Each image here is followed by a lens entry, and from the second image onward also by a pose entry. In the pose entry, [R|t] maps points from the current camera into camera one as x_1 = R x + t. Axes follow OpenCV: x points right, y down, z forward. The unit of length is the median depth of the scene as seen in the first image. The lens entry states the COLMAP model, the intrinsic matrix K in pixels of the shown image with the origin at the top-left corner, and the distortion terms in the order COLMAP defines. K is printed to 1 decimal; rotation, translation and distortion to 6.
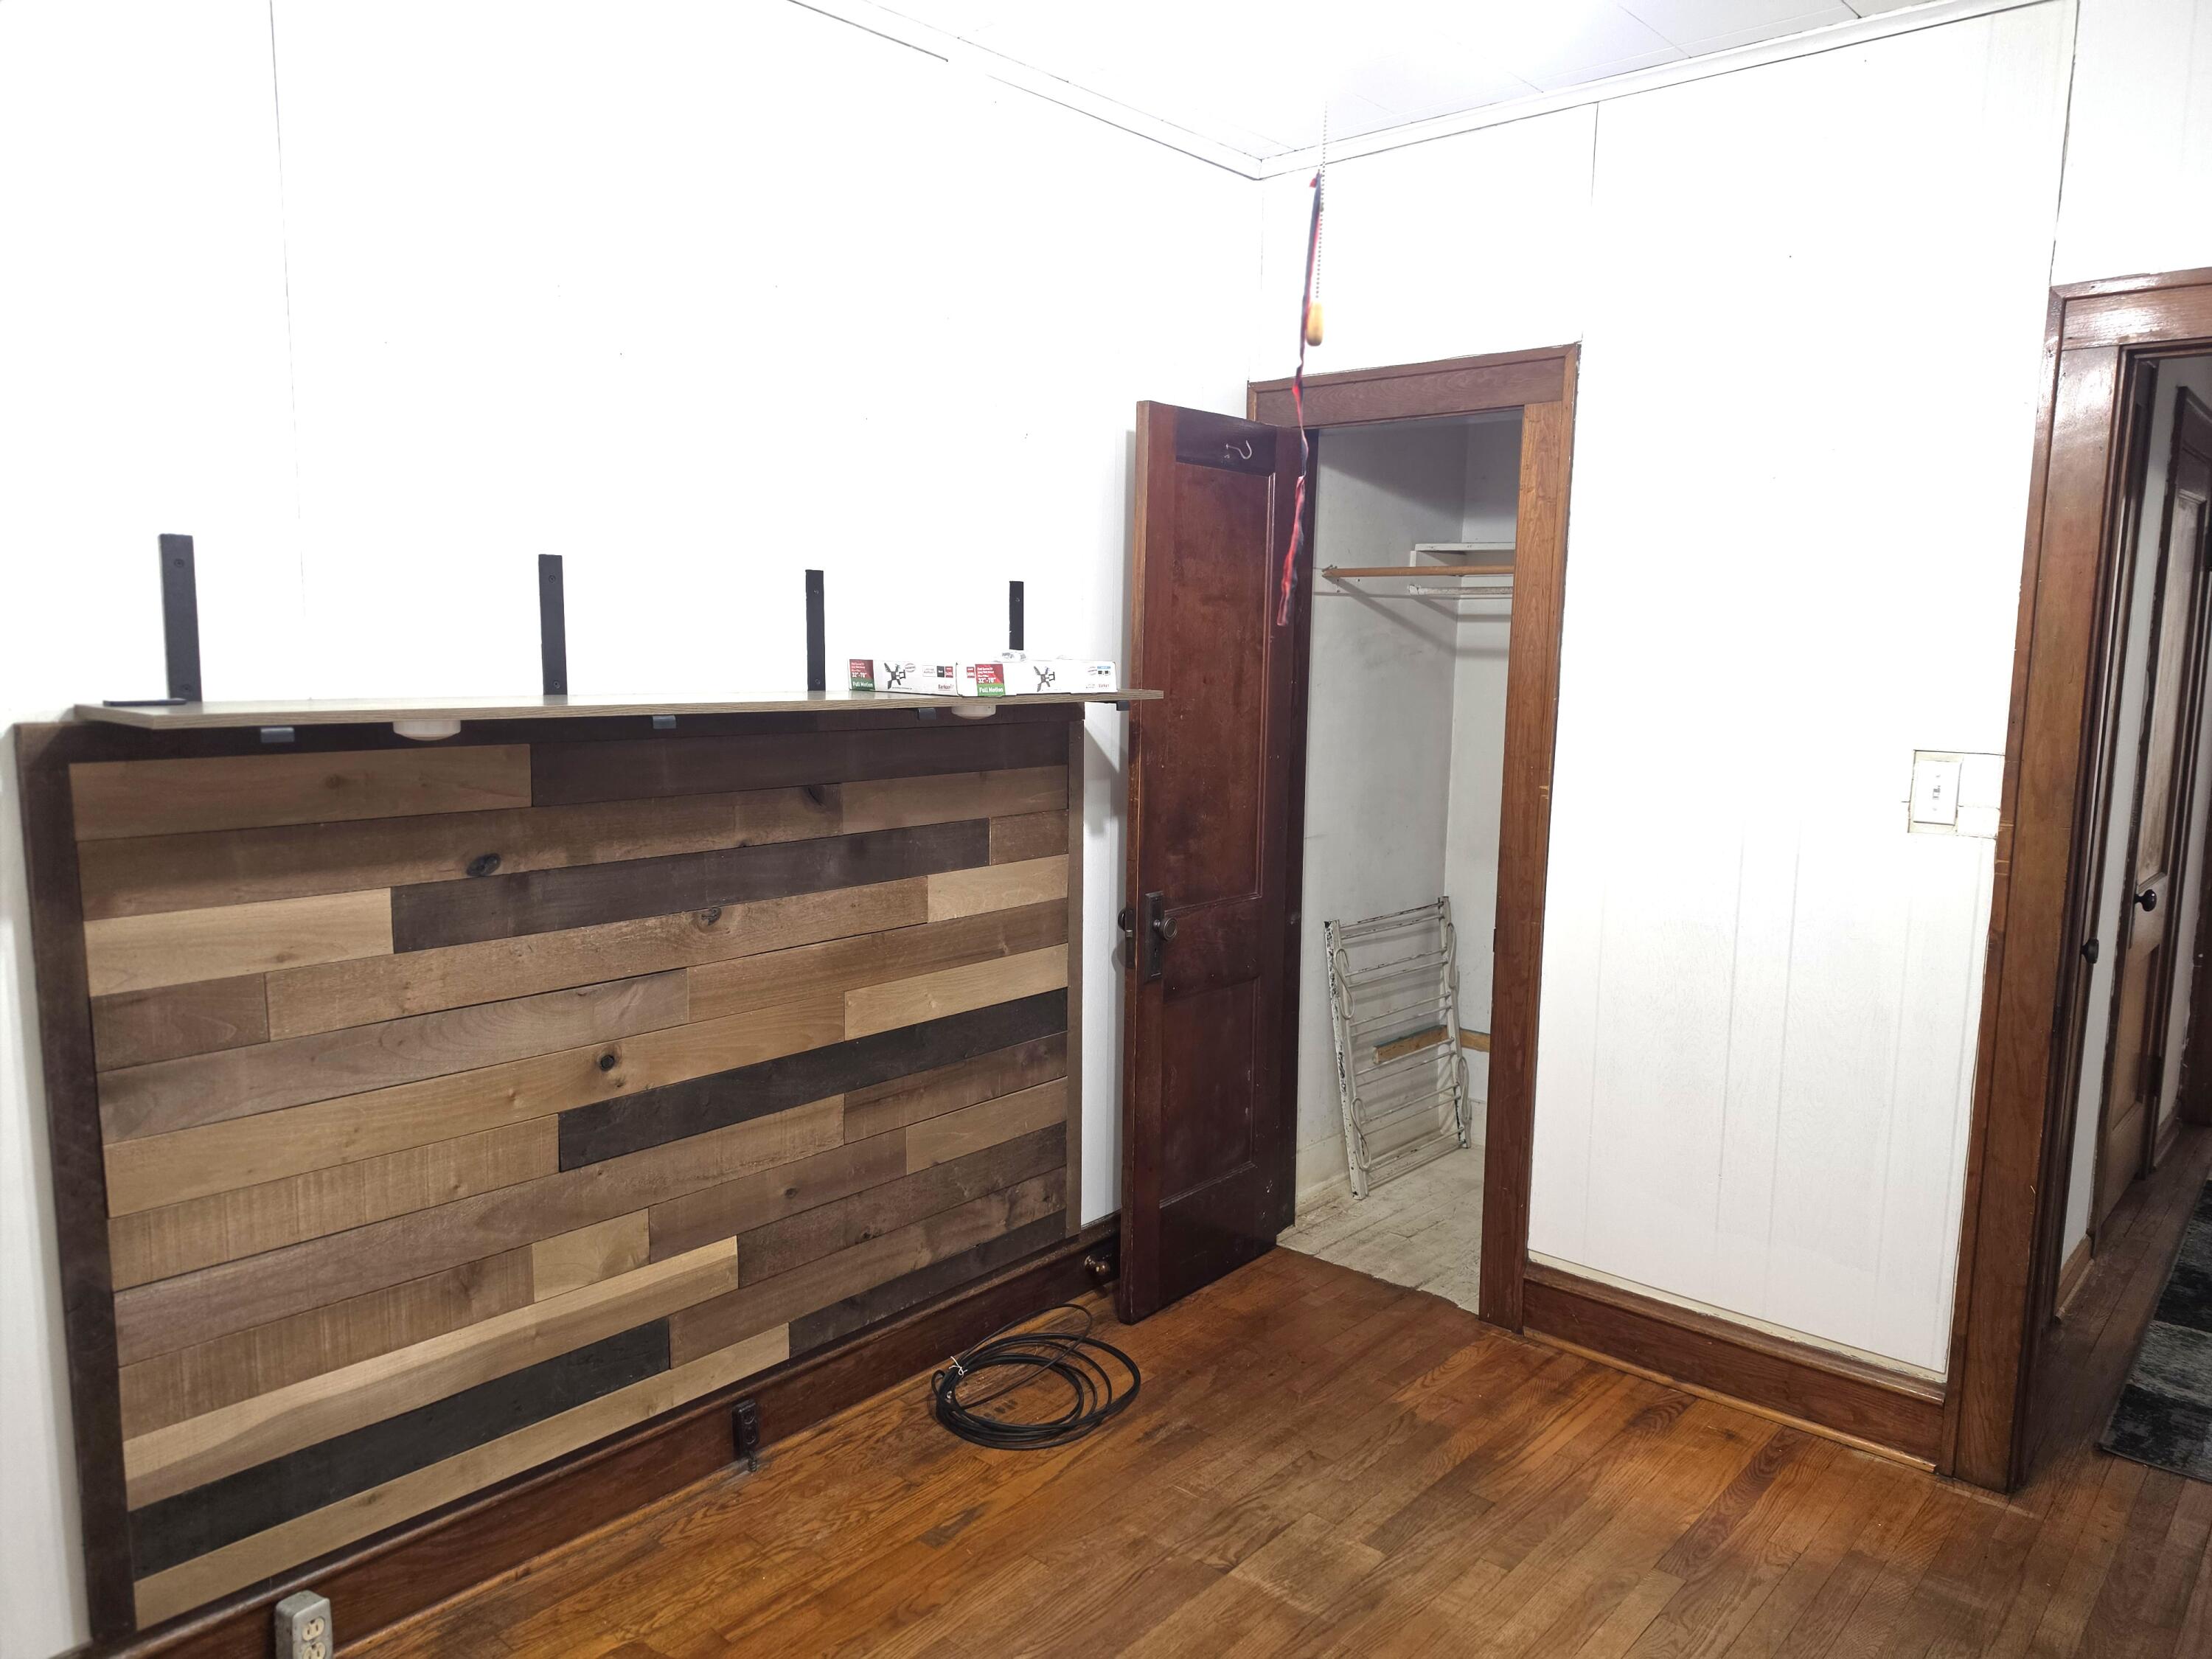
lens RADIAL K [[1561.9, 0, 1071.0], [0, 1561.9, 819.4], [0, 0, 1]] dist [0.067842, -0.108237]
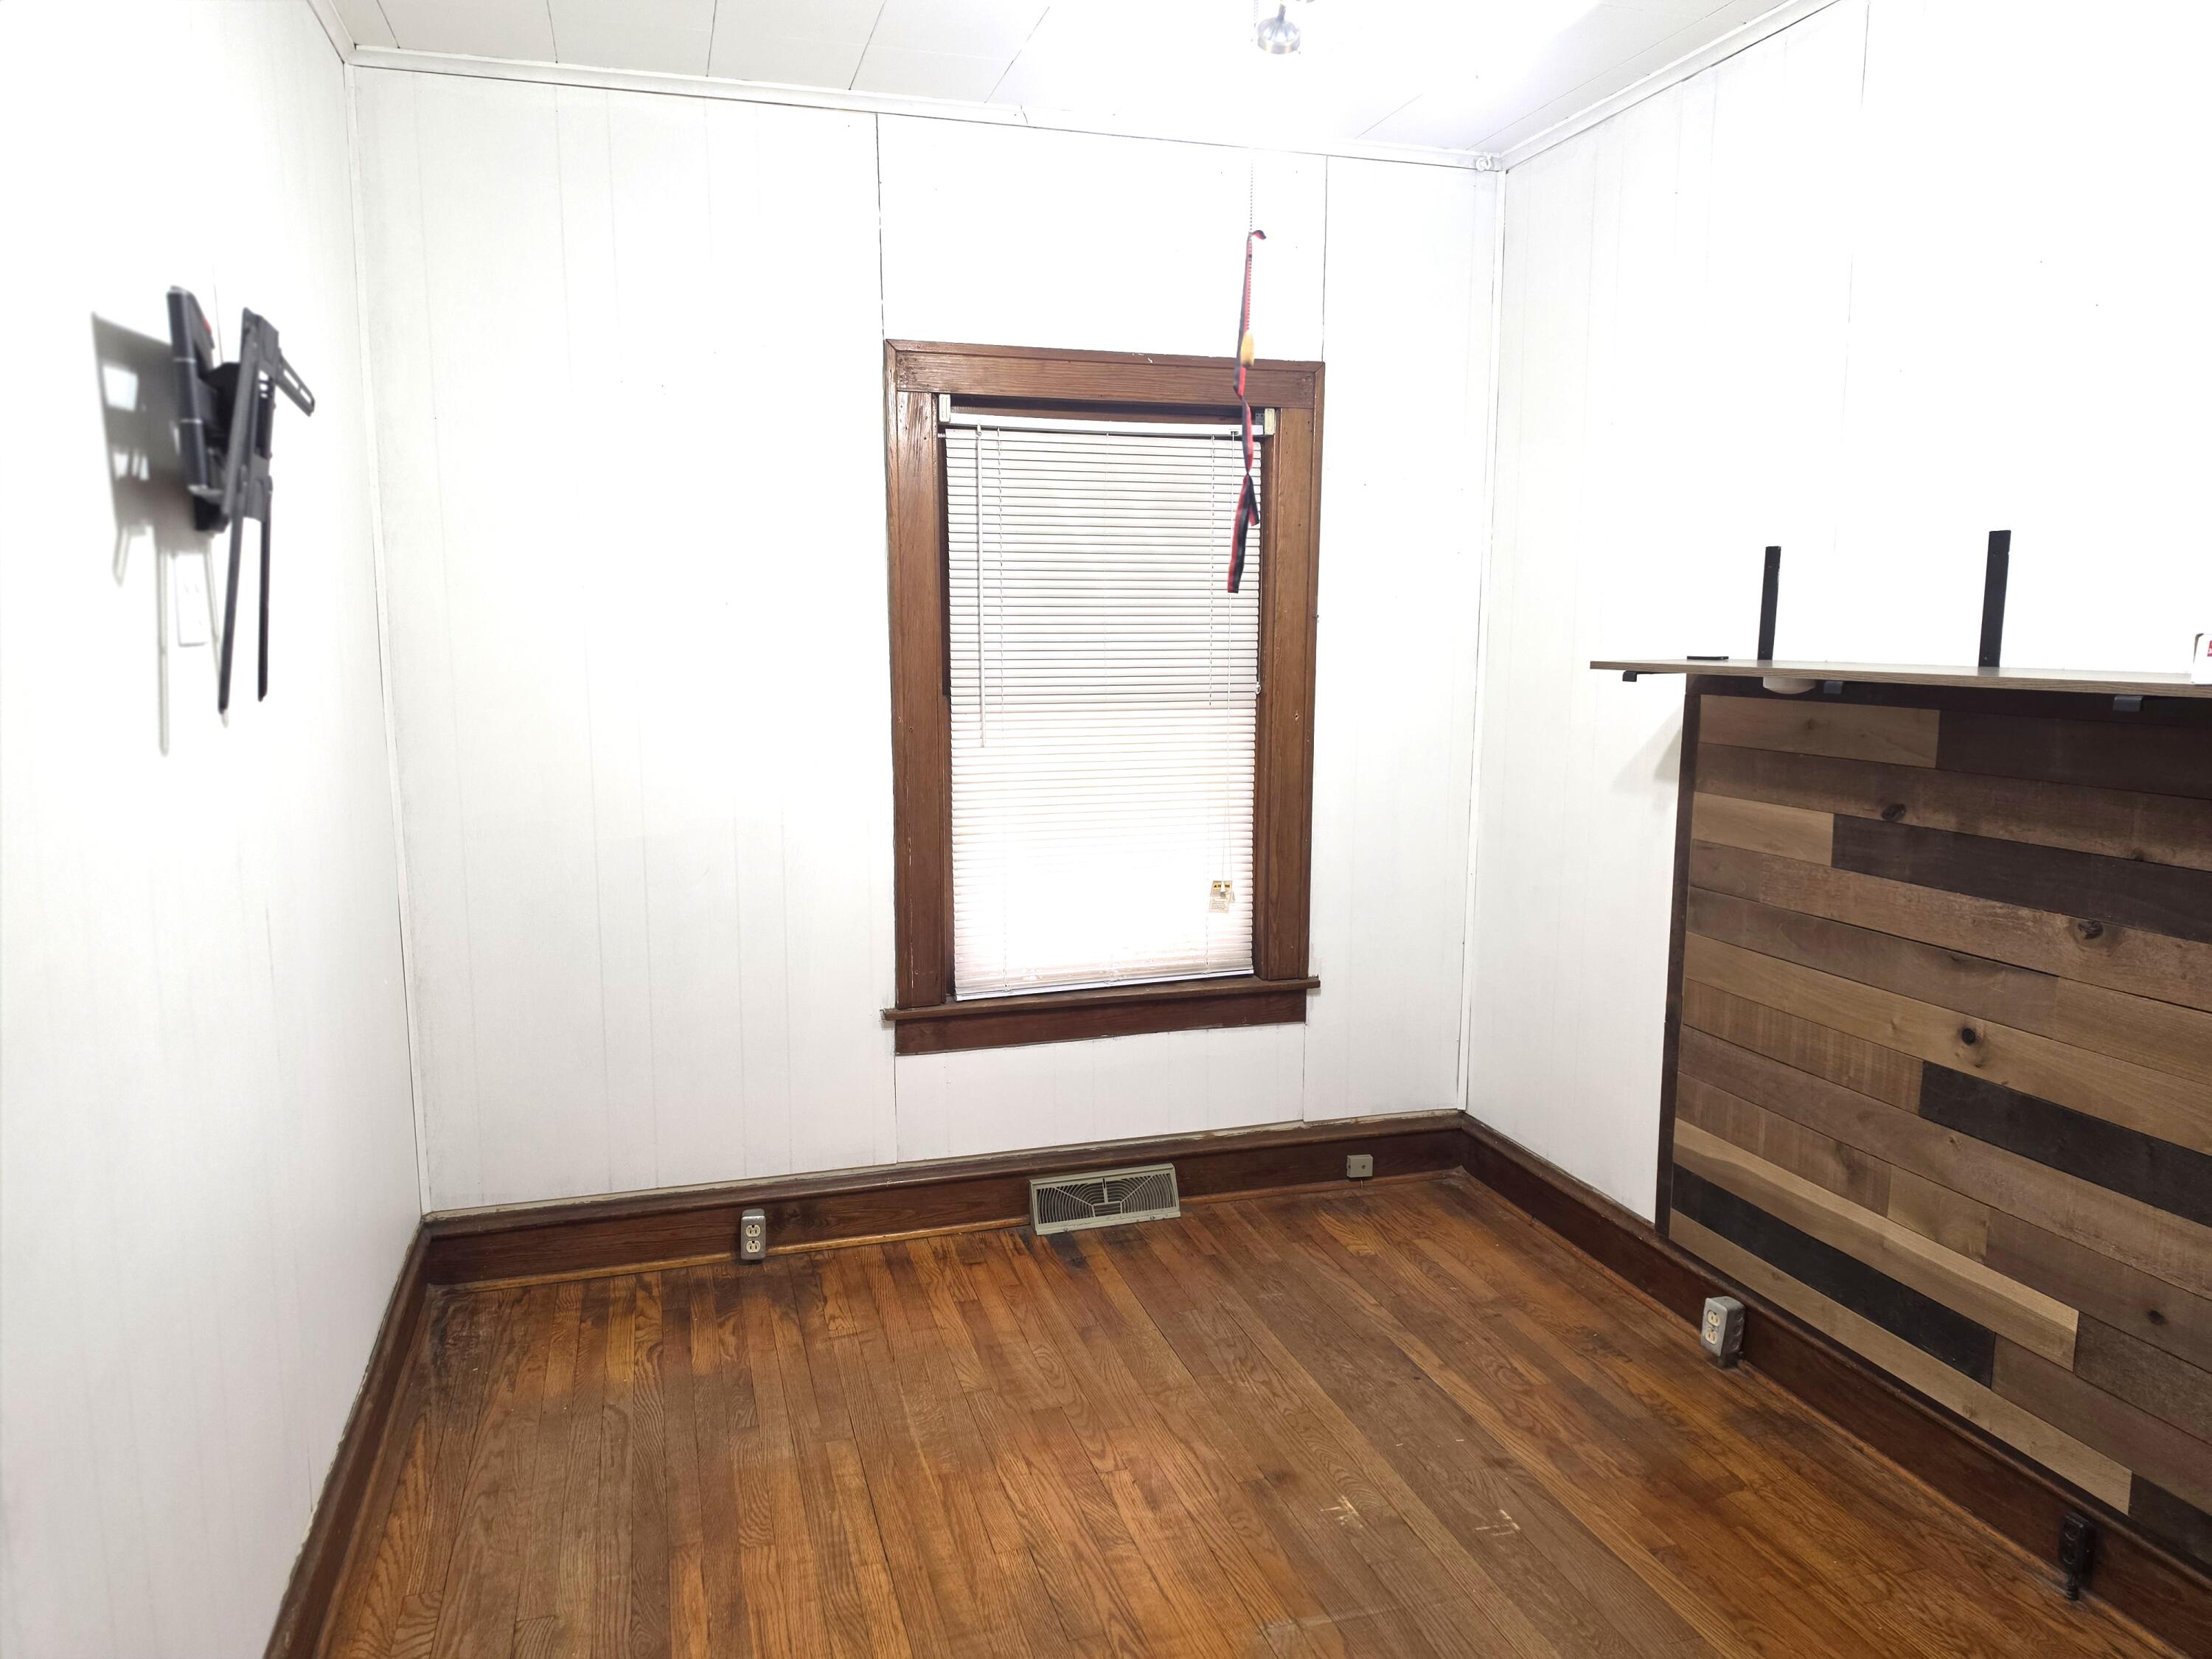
lens RADIAL K [[1574.5, 0, 1106.1], [0, 1574.5, 857.3], [0, 0, 1]] dist [0.128290, -0.113819]
pose [[-0.534420, 0.113493, -0.837564, 0.858408], [-0.102469, 0.974935, 0.197489, -0.104943], [0.838984, 0.191367, -0.509395, 1.058398]]
